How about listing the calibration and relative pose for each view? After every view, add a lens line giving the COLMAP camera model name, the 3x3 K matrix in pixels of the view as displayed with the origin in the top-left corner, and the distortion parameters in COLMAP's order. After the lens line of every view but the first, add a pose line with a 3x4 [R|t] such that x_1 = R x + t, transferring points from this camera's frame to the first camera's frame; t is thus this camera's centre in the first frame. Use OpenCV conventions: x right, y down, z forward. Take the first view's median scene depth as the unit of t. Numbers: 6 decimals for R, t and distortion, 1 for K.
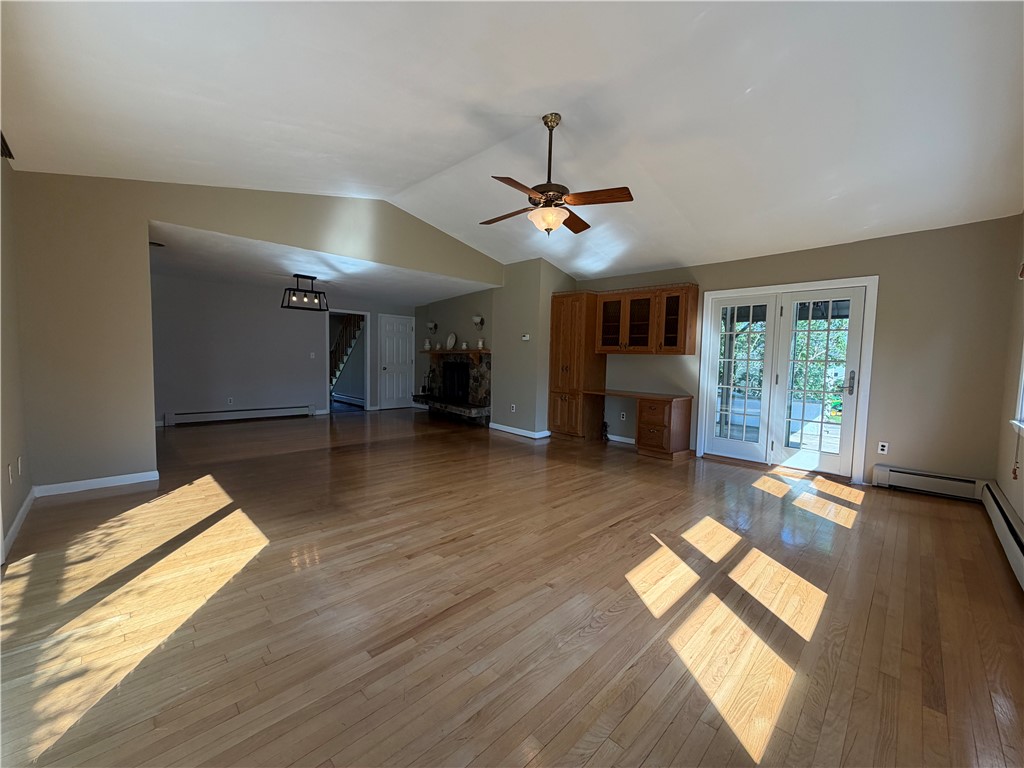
lens RADIAL K [[406.6, 0, 509.2], [0, 406.6, 385.4], [0, 0, 1]] dist [0.000070, -0.000101]
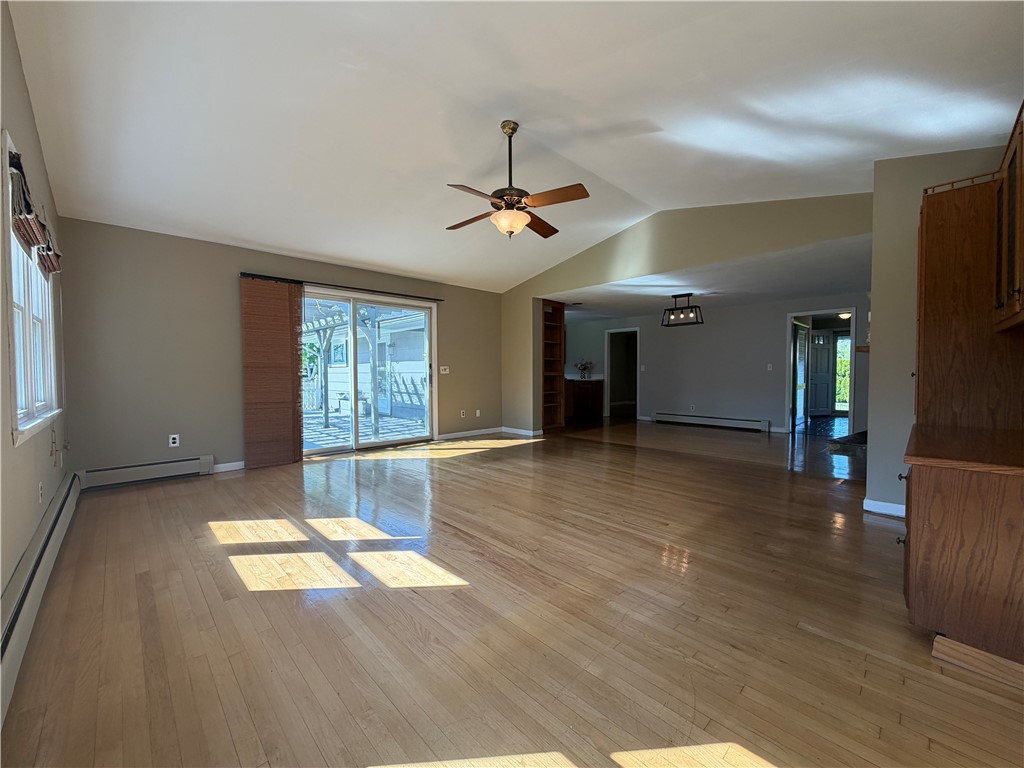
lens RADIAL K [[406.6, 0, 509.2], [0, 406.6, 385.4], [0, 0, 1]] dist [0.000070, -0.000101]
pose [[-0.014598, 0.009683, -0.999847, 0.934982], [-0.063900, 0.997900, 0.010597, -0.008616], [0.997850, 0.064045, -0.013948, 0.863650]]
